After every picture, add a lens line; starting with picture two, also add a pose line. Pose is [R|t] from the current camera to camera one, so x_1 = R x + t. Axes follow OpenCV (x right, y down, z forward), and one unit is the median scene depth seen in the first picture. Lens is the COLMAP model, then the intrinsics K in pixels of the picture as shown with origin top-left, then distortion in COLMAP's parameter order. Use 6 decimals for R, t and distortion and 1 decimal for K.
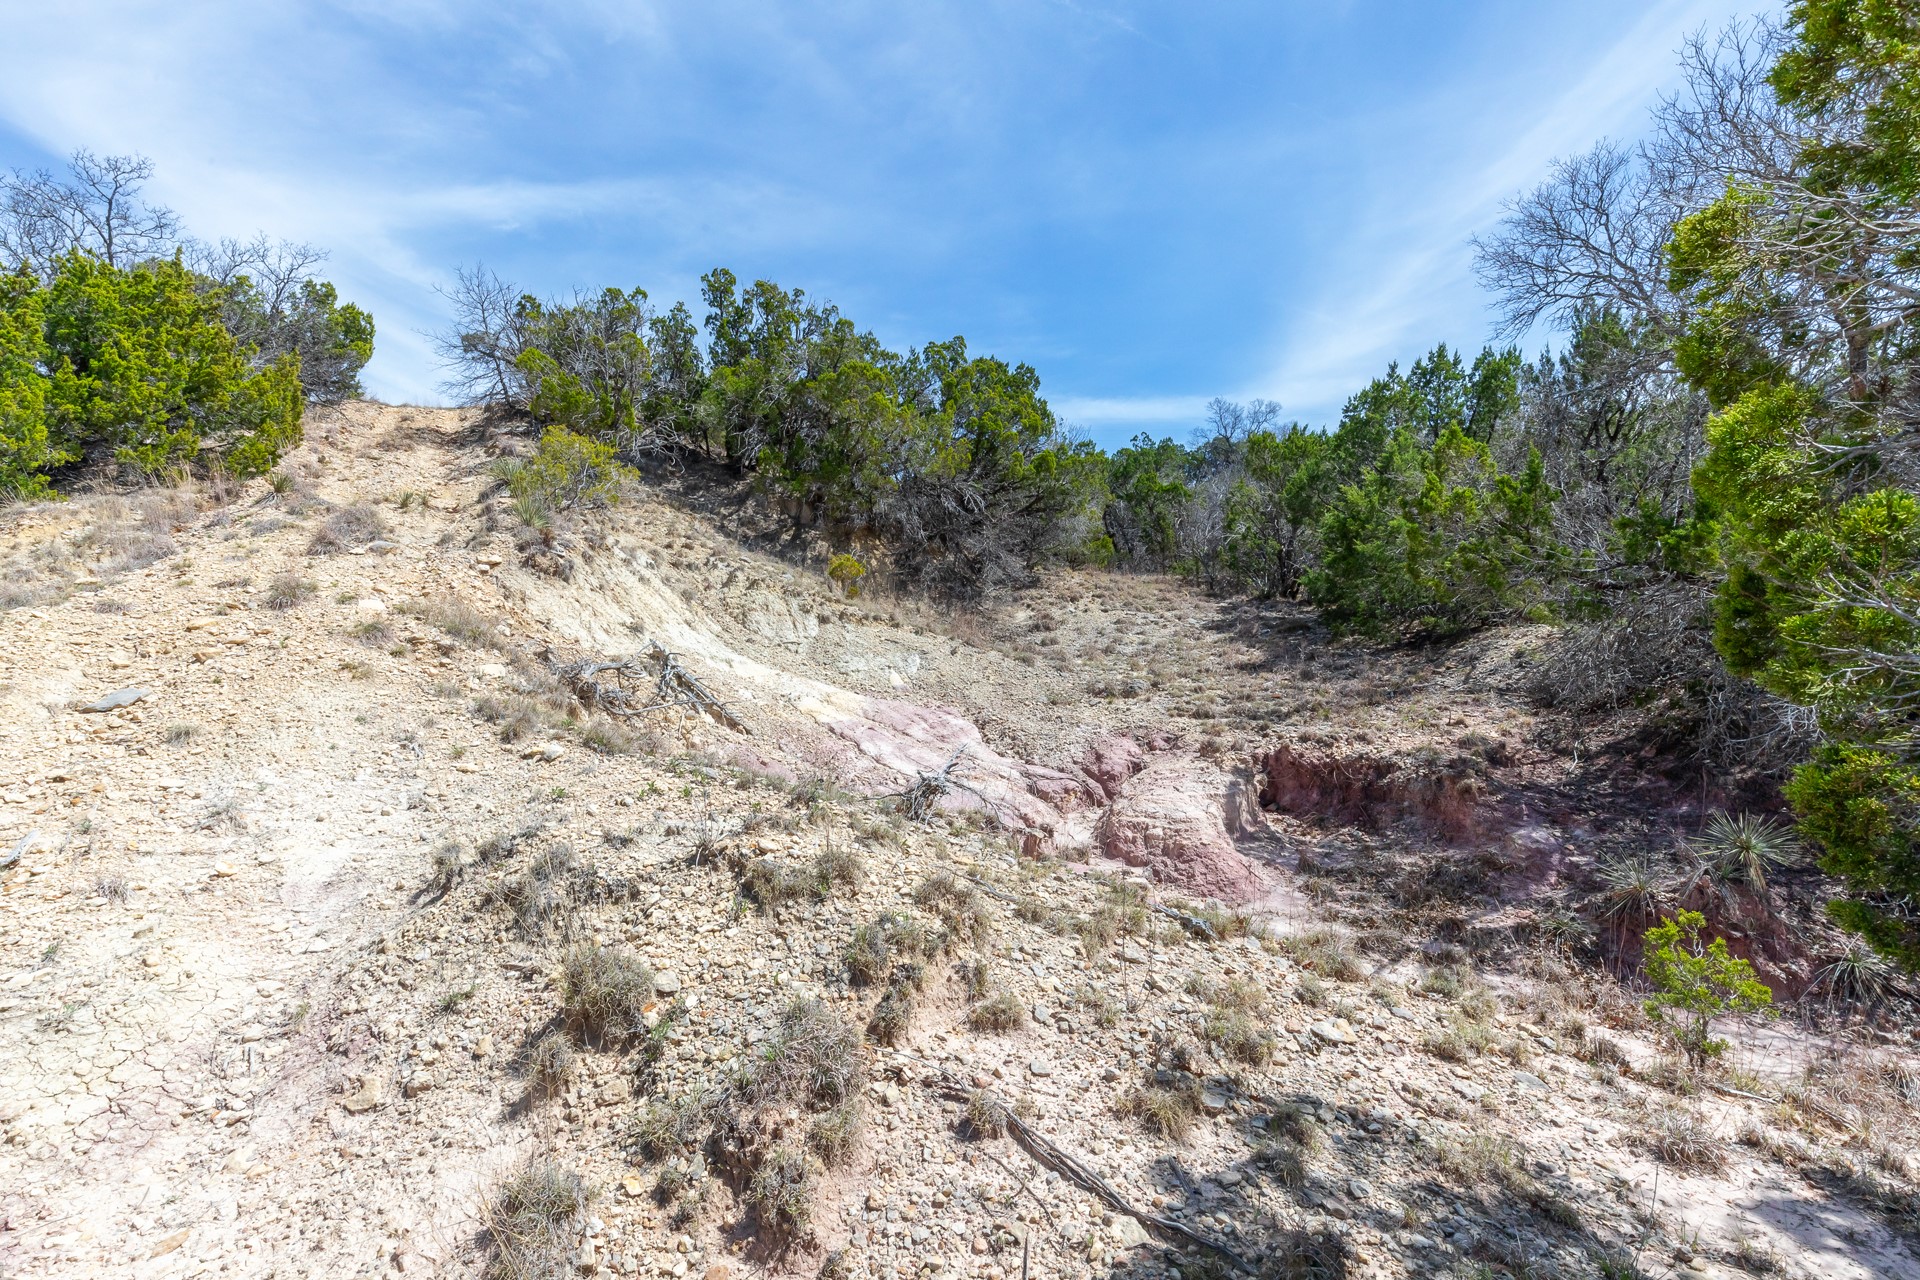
lens RADIAL K [[845.9, 0, 951.8], [0, 845.9, 660.4], [0, 0, 1]] dist [0.002650, -0.000008]
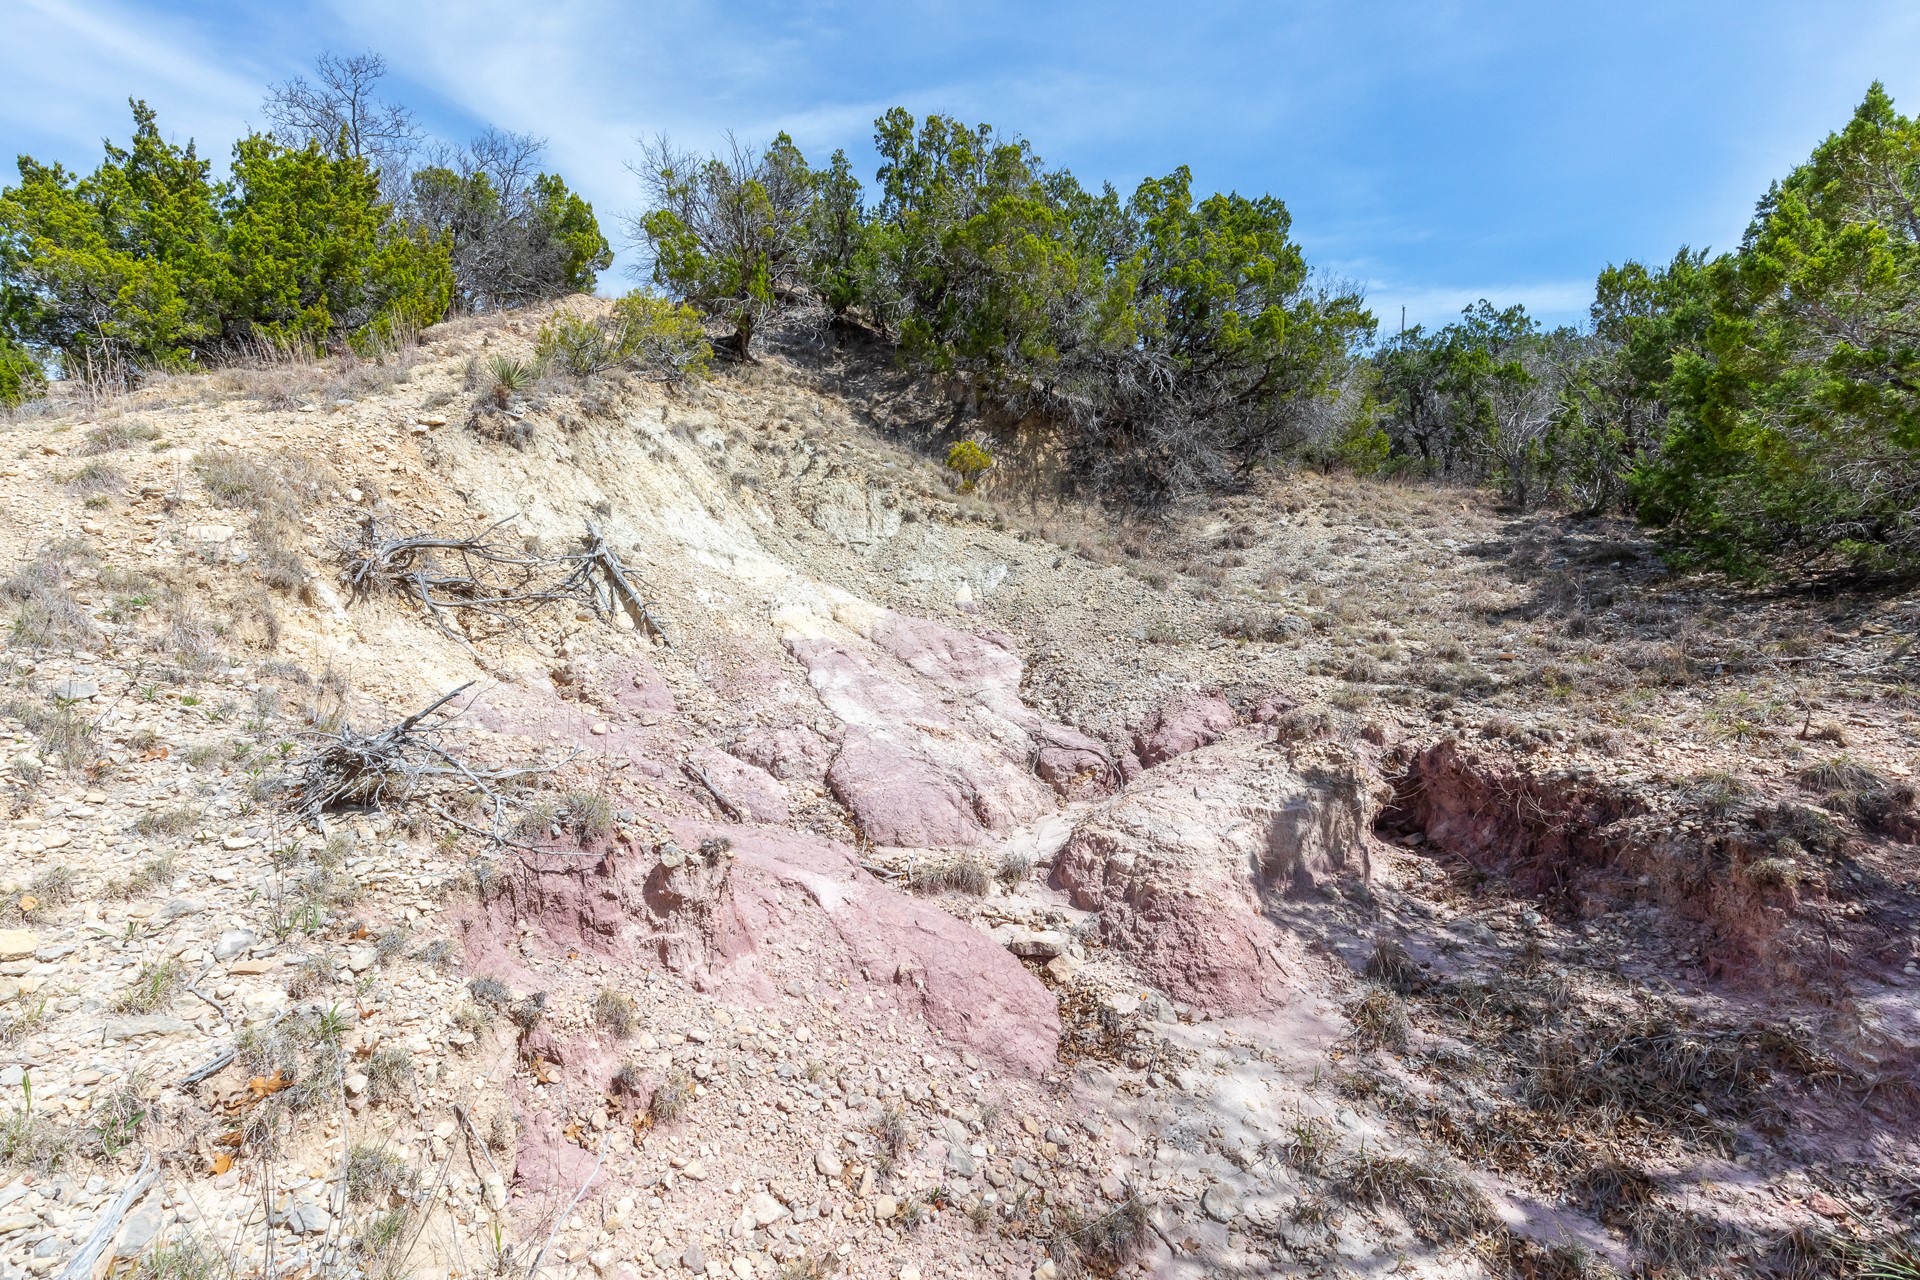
lens RADIAL K [[882.8, 0, 951.8], [0, 882.8, 655.5], [0, 0, 1]] dist [0.004293, -0.000035]
pose [[0.940597, 0.085001, -0.328714, 0.194528], [-0.058362, 0.994222, 0.090092, 0.005490], [0.334473, -0.065556, 0.940123, 0.229011]]
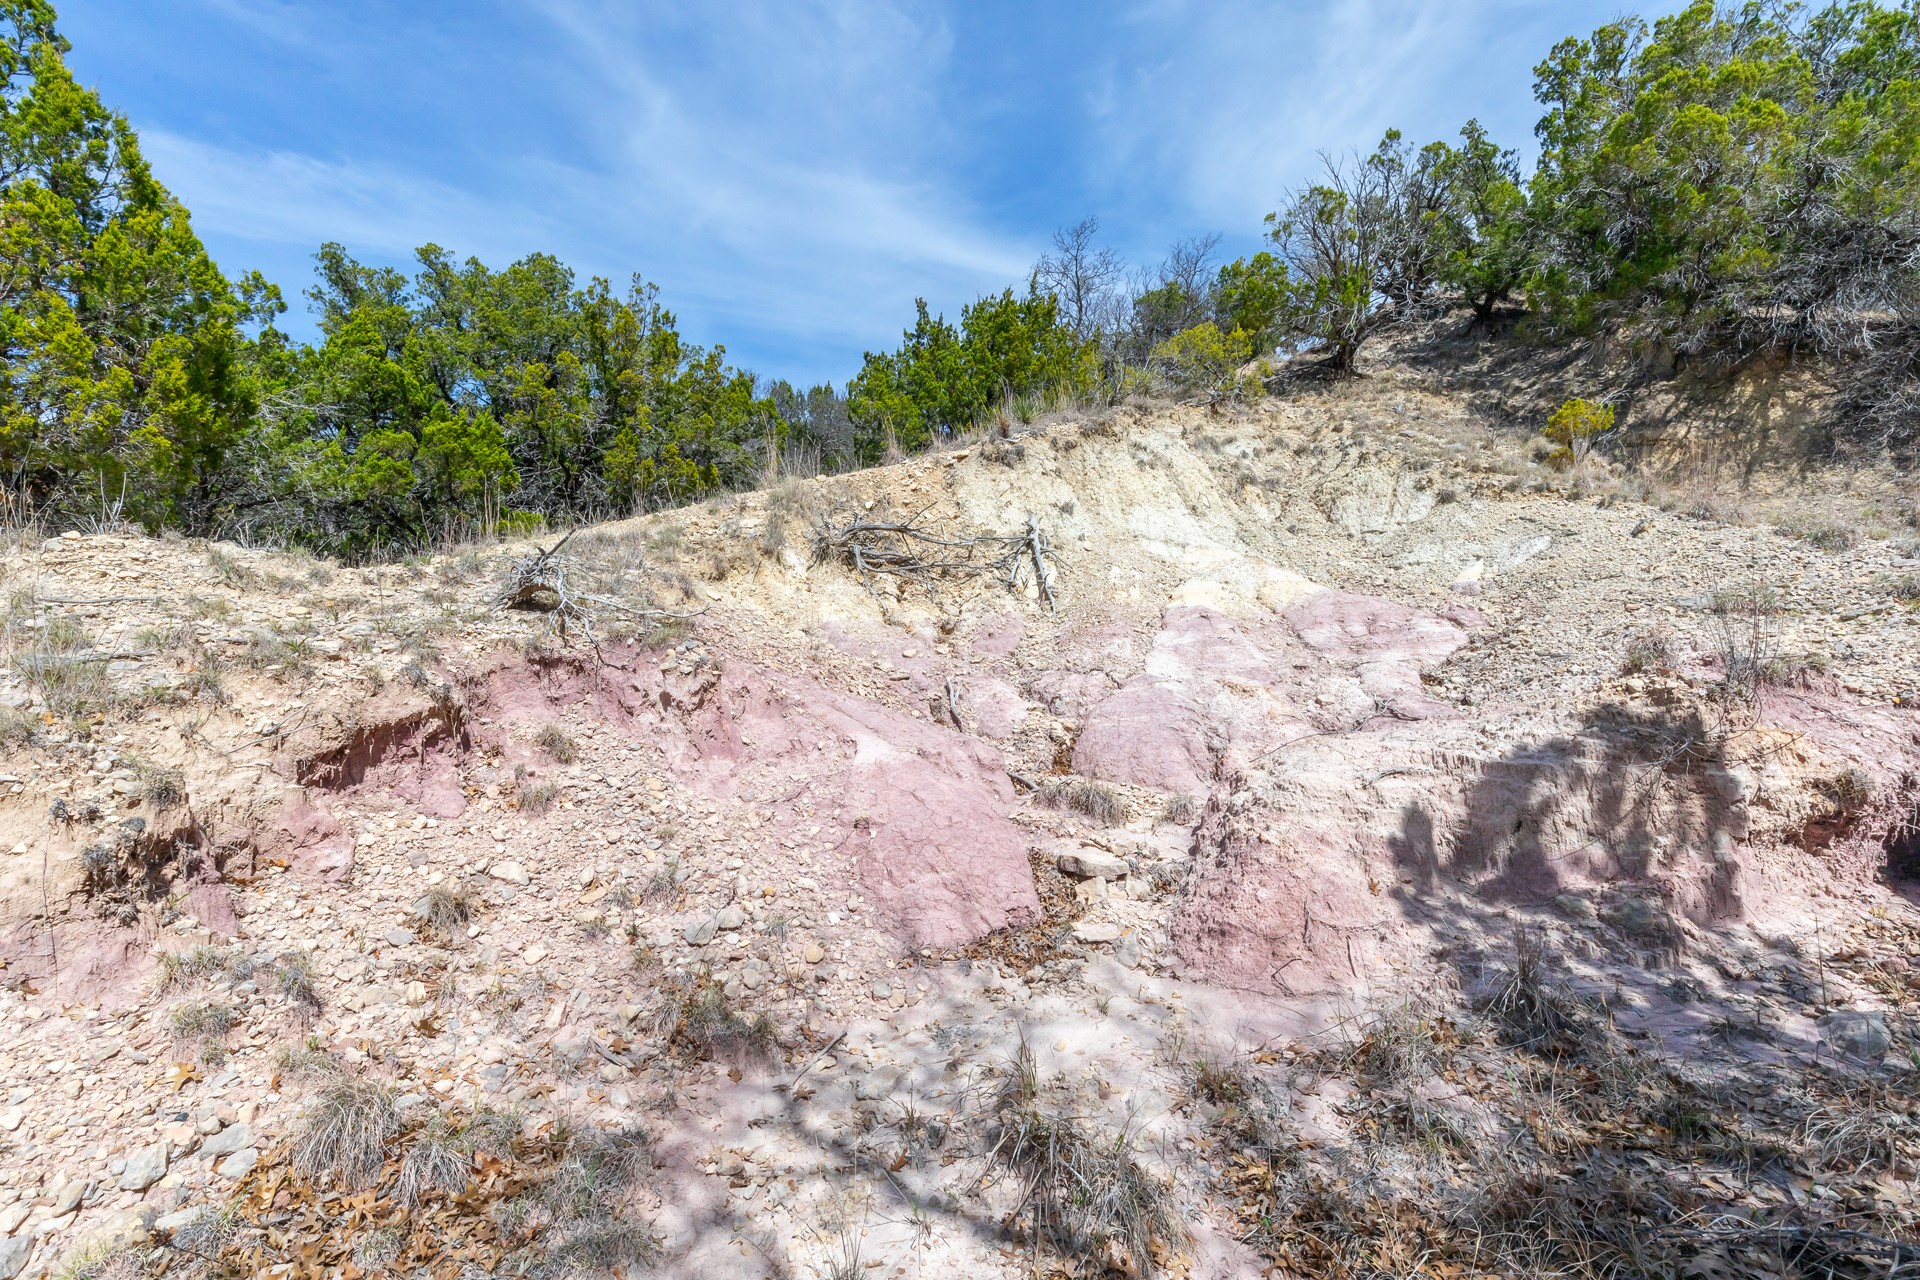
lens RADIAL K [[845.9, 0, 951.8], [0, 845.9, 660.4], [0, 0, 1]] dist [0.002650, -0.000008]
pose [[0.382108, 0.069704, -0.921485, 0.367304], [-0.040864, 0.997450, 0.058506, 0.064527], [0.923214, 0.015300, 0.383982, 0.408175]]
